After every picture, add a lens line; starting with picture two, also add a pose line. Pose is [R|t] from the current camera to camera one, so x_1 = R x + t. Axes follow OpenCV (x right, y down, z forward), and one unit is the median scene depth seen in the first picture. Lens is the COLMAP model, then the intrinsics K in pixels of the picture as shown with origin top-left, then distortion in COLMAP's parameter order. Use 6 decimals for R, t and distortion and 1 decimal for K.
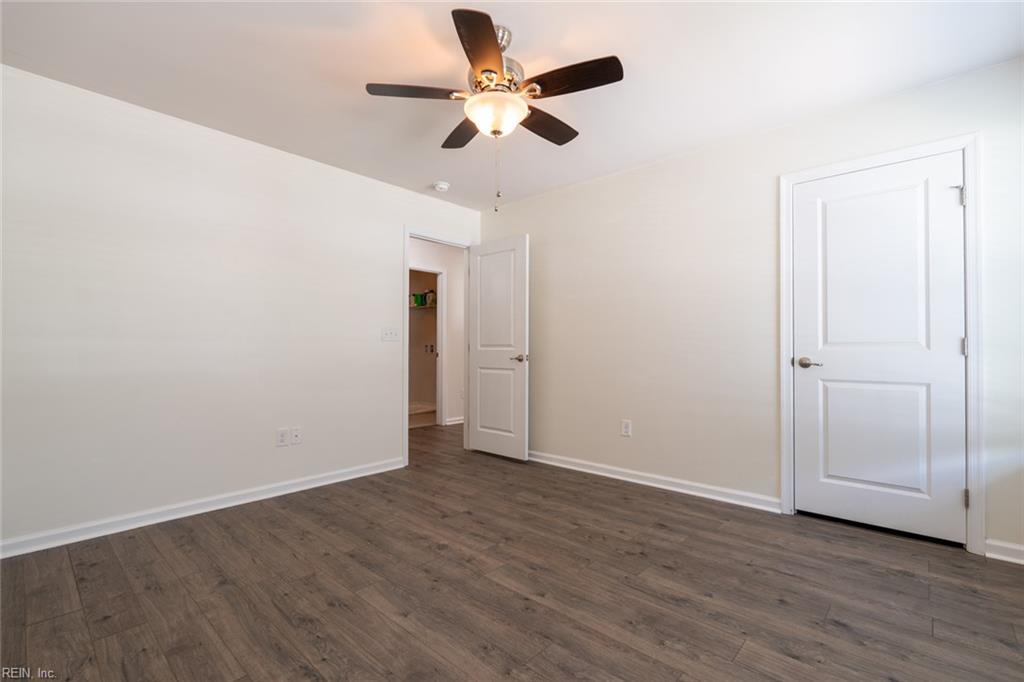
lens RADIAL K [[449.7, 0, 512.9], [0, 449.7, 346.7], [0, 0, 1]] dist [-0.000108, 0.000084]
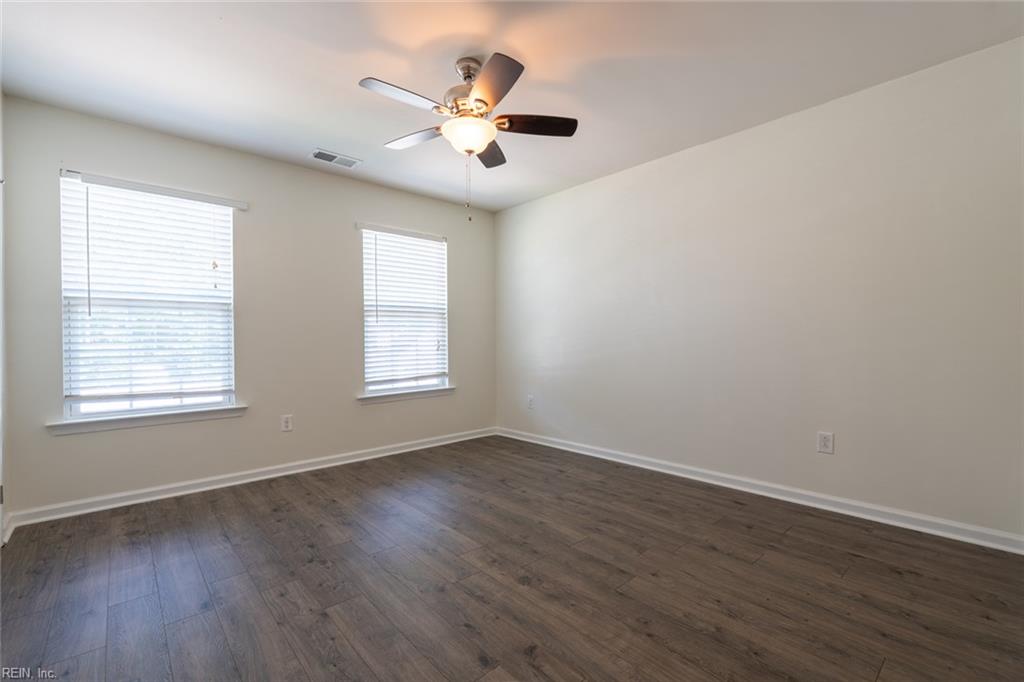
lens RADIAL K [[449.7, 0, 515.8], [0, 449.7, 345.9], [0, 0, 1]] dist [-0.000108, 0.000084]
pose [[-0.995188, 0.006666, 0.097753, -0.221332], [0.007330, 0.999952, 0.006432, 0.007648], [-0.097705, 0.007117, -0.995190, 1.791923]]
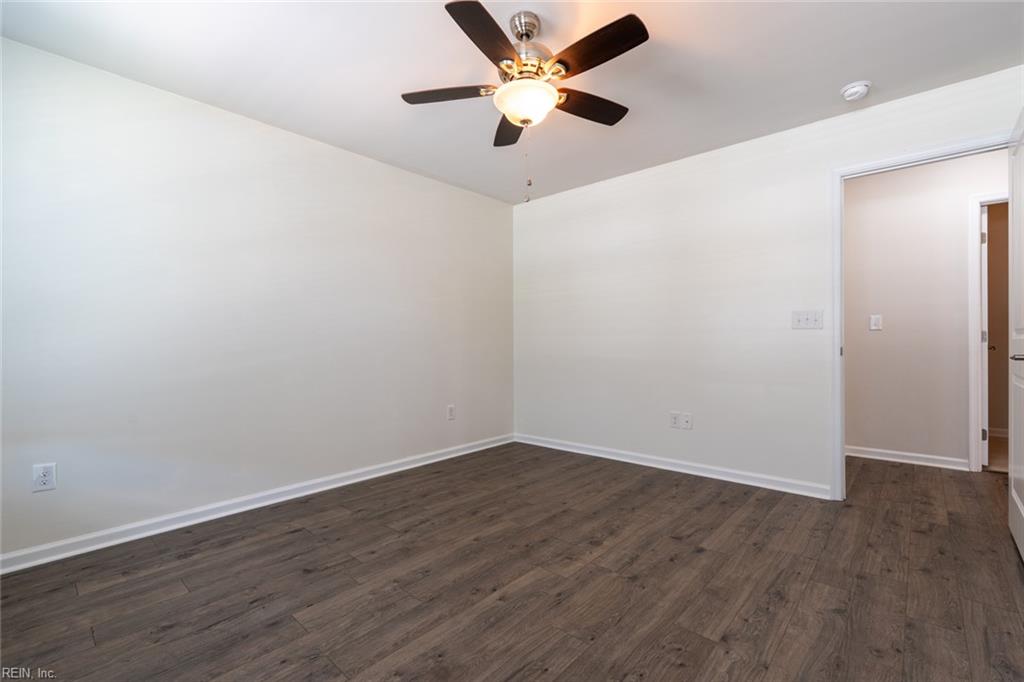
lens RADIAL K [[449.7, 0, 516.5], [0, 449.7, 336.0], [0, 0, 1]] dist [-0.000108, 0.000084]
pose [[0.011676, -0.014180, -0.999831, 0.806207], [0.014065, 0.999803, -0.014015, 0.007661], [0.999833, -0.013899, 0.011873, 0.809607]]
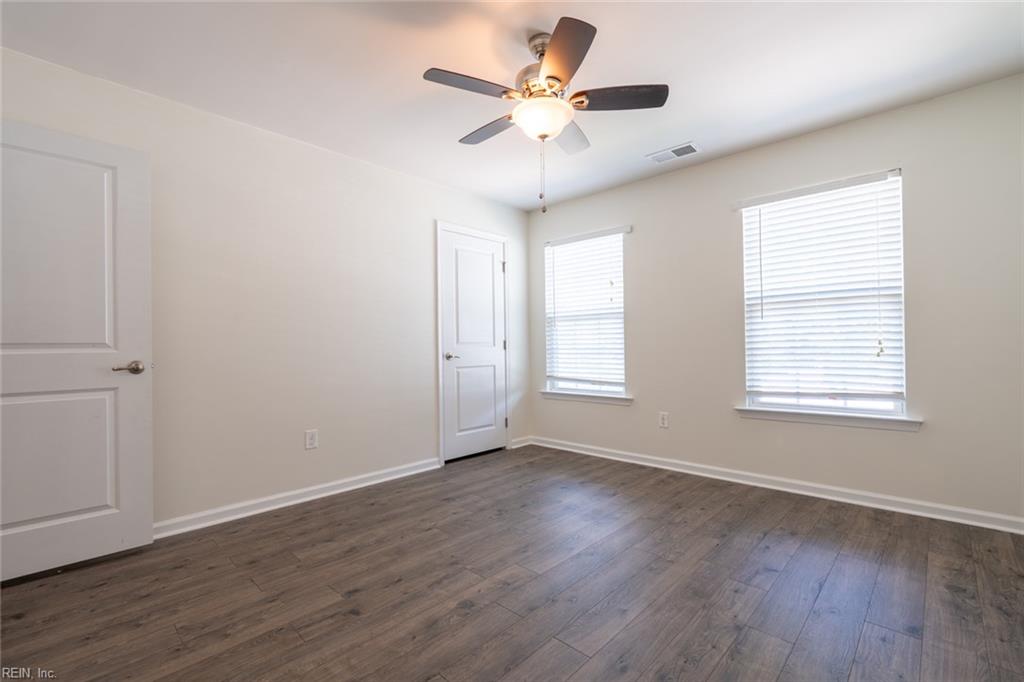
lens RADIAL K [[449.7, 0, 506.8], [0, 449.7, 344.3], [0, 0, 1]] dist [-0.000108, 0.000084]
pose [[0.034980, 0.004800, 0.999376, -0.905535], [0.006812, 0.999964, -0.005041, 0.006806], [-0.999365, 0.006984, 0.034946, 0.886429]]
